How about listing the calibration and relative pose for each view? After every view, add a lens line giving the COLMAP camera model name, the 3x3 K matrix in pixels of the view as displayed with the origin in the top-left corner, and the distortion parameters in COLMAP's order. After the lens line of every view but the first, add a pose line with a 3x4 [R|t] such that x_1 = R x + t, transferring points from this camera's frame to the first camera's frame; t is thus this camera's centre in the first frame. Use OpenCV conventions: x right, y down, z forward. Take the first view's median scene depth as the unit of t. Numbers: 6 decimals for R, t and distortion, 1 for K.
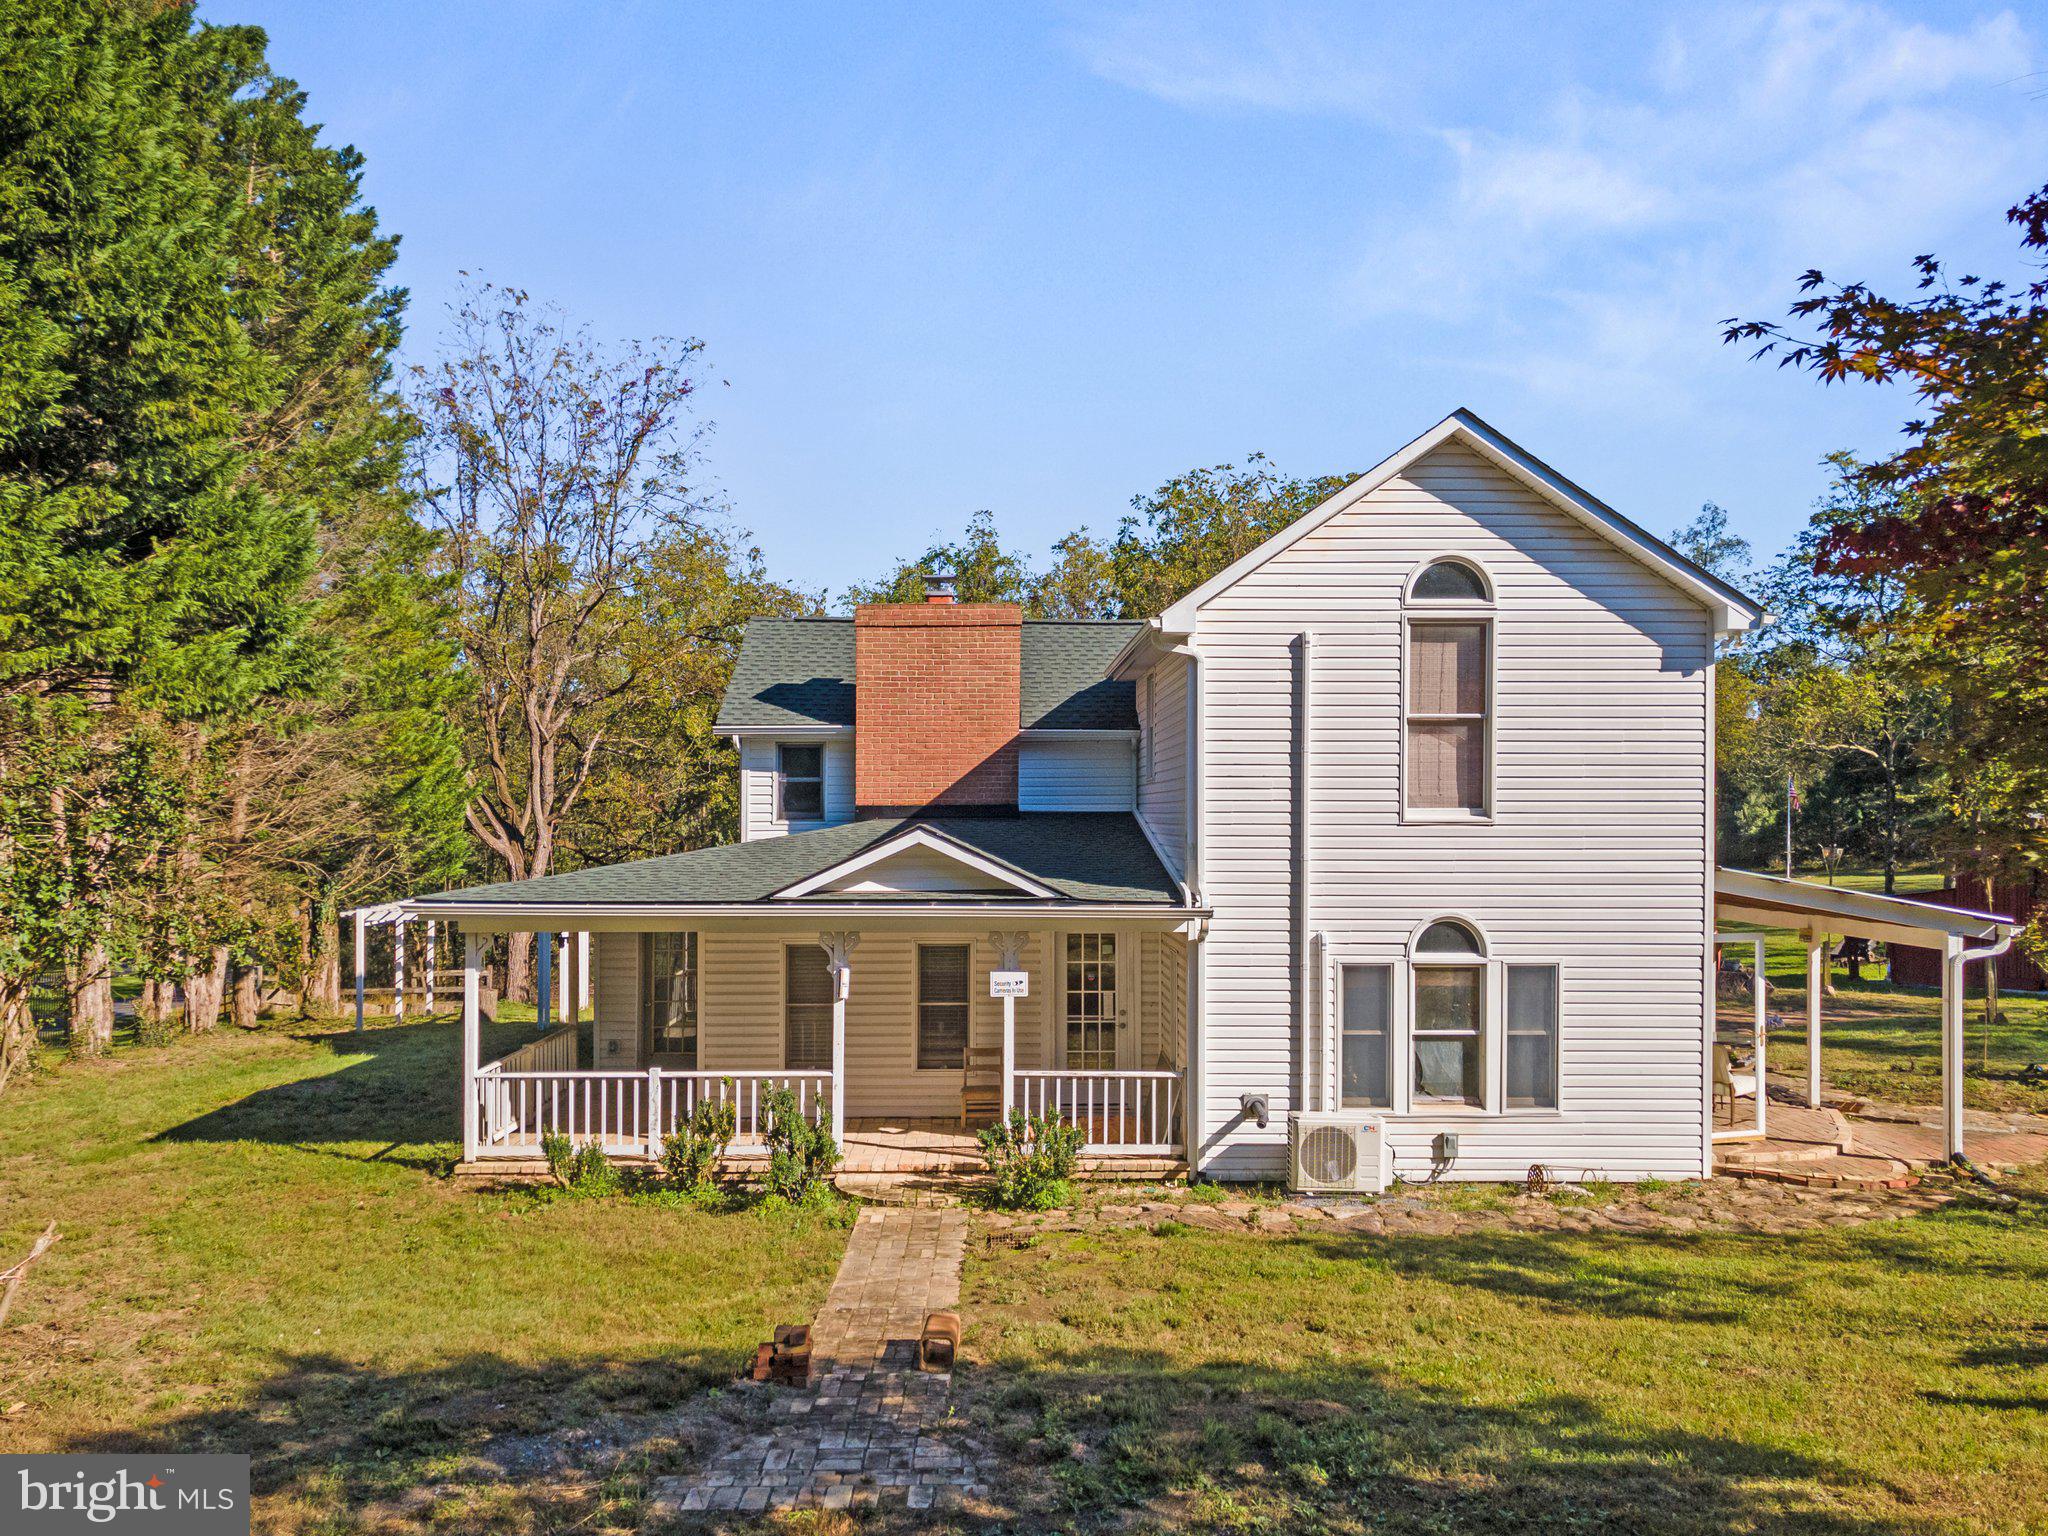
lens RADIAL K [[1569.0, 0, 1024.0], [0, 1569.0, 768.0], [0, 0, 1]] dist [0.003468, 0.045553]
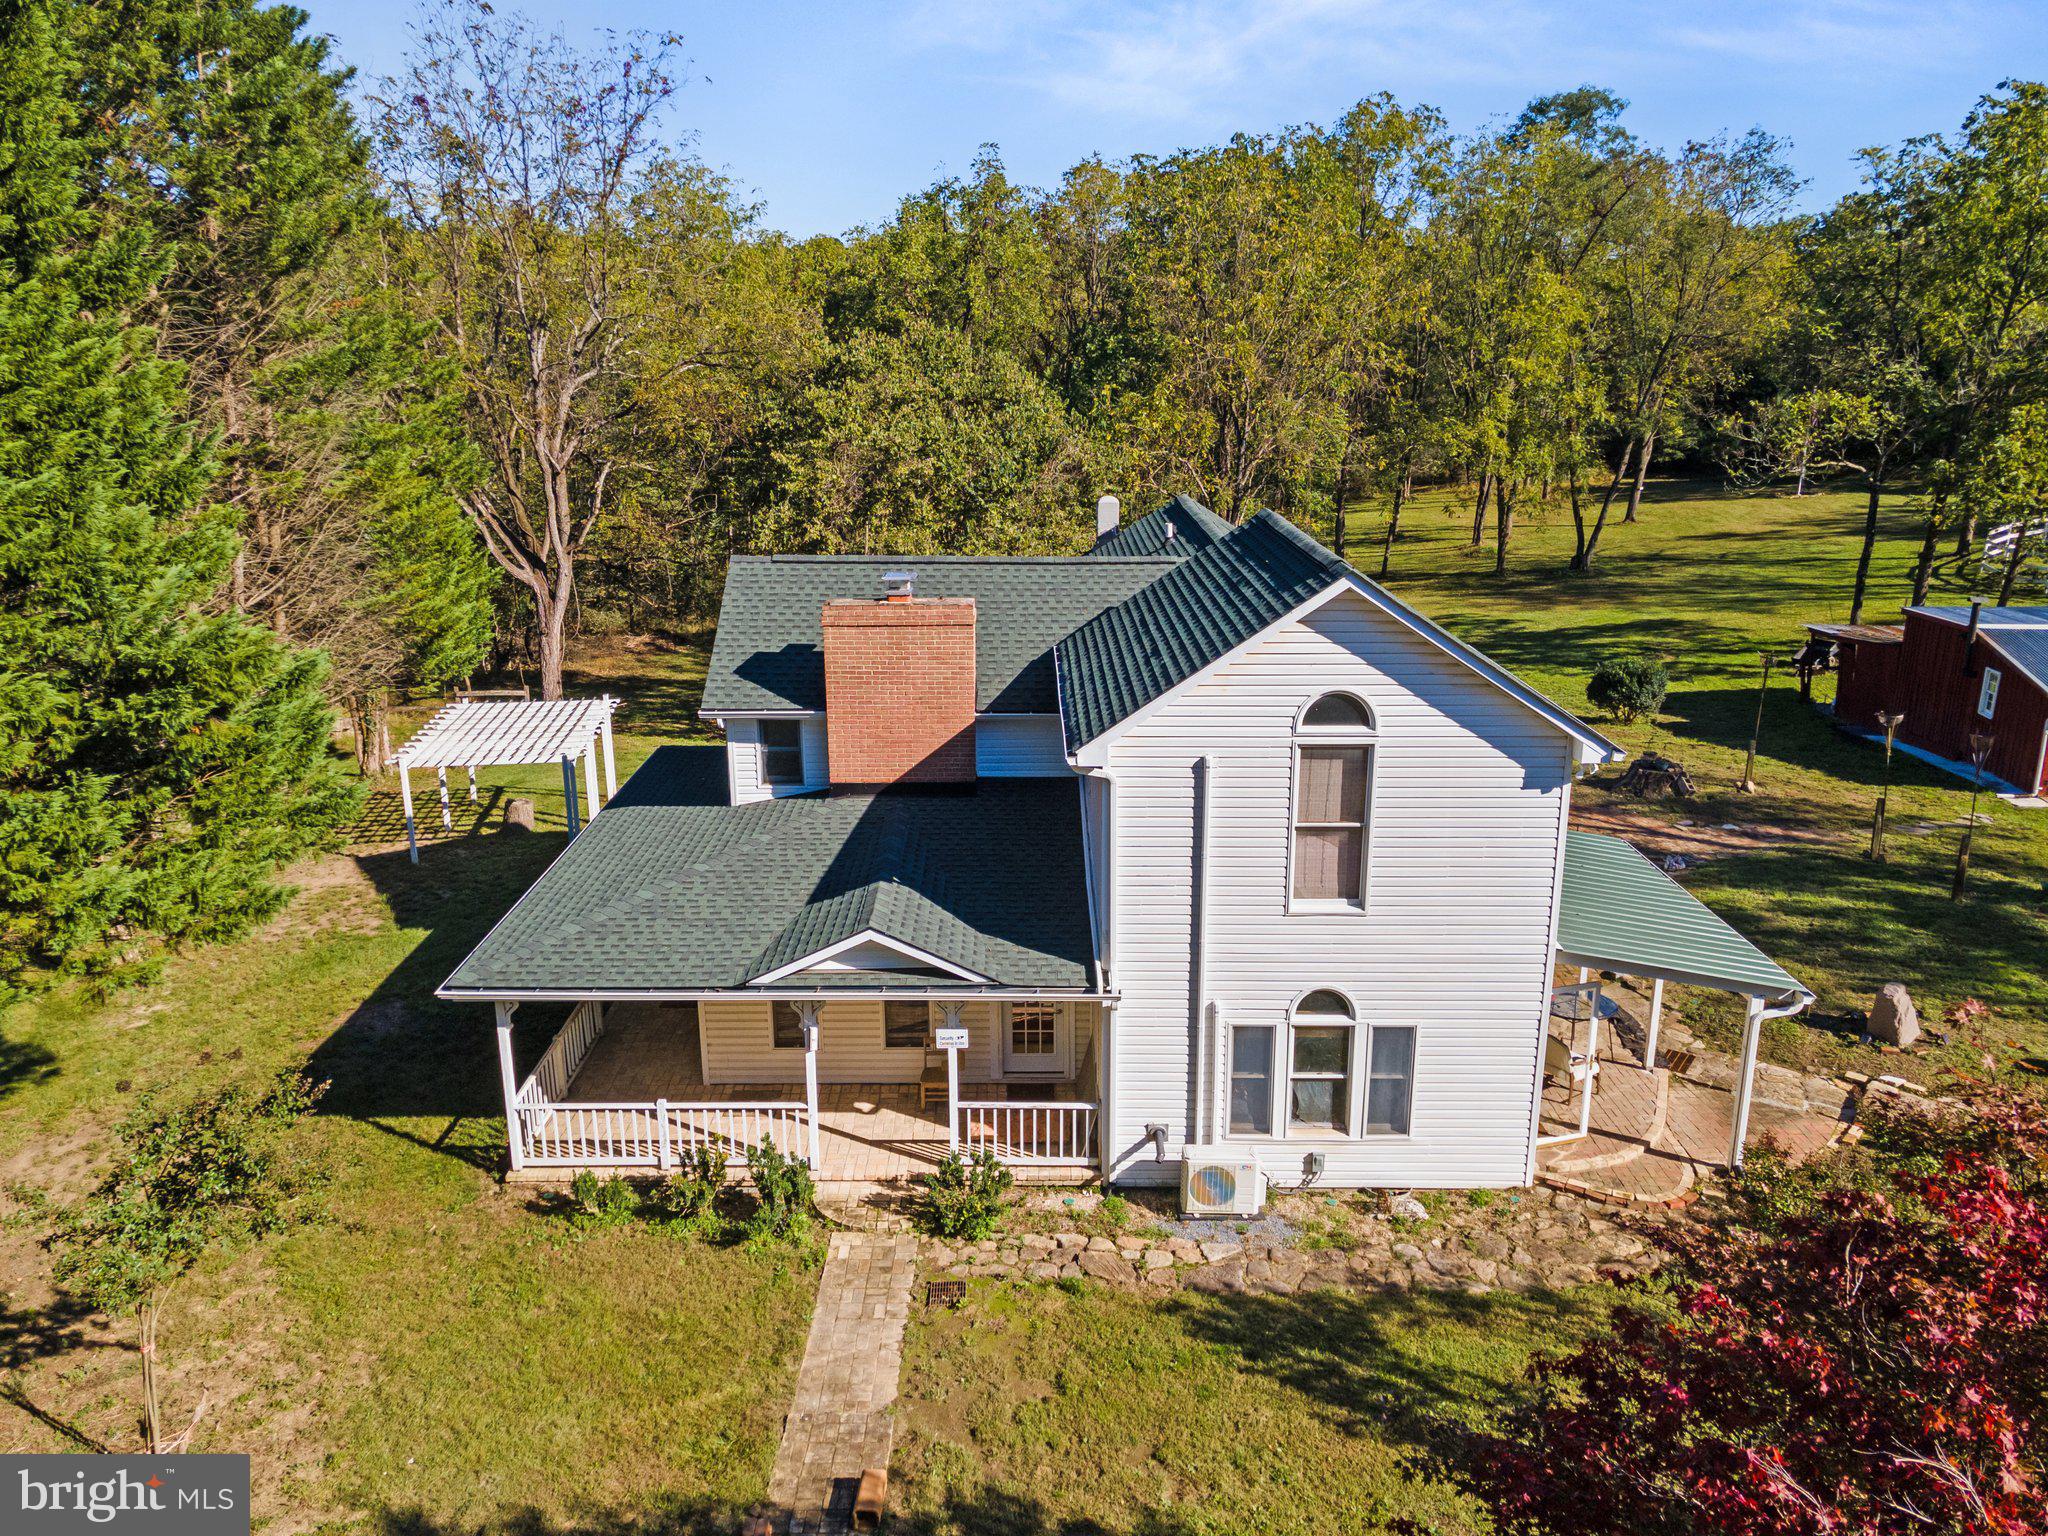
lens RADIAL K [[1518.9, 0, 1024.0], [0, 1518.9, 768.0], [0, 0, 1]] dist [0.029440, 0.002231]
pose [[0.999844, -0.006596, -0.016363, 0.065701], [0.010779, 0.962620, 0.270640, -0.373579], [0.013967, -0.270774, 0.962542, -0.053173]]
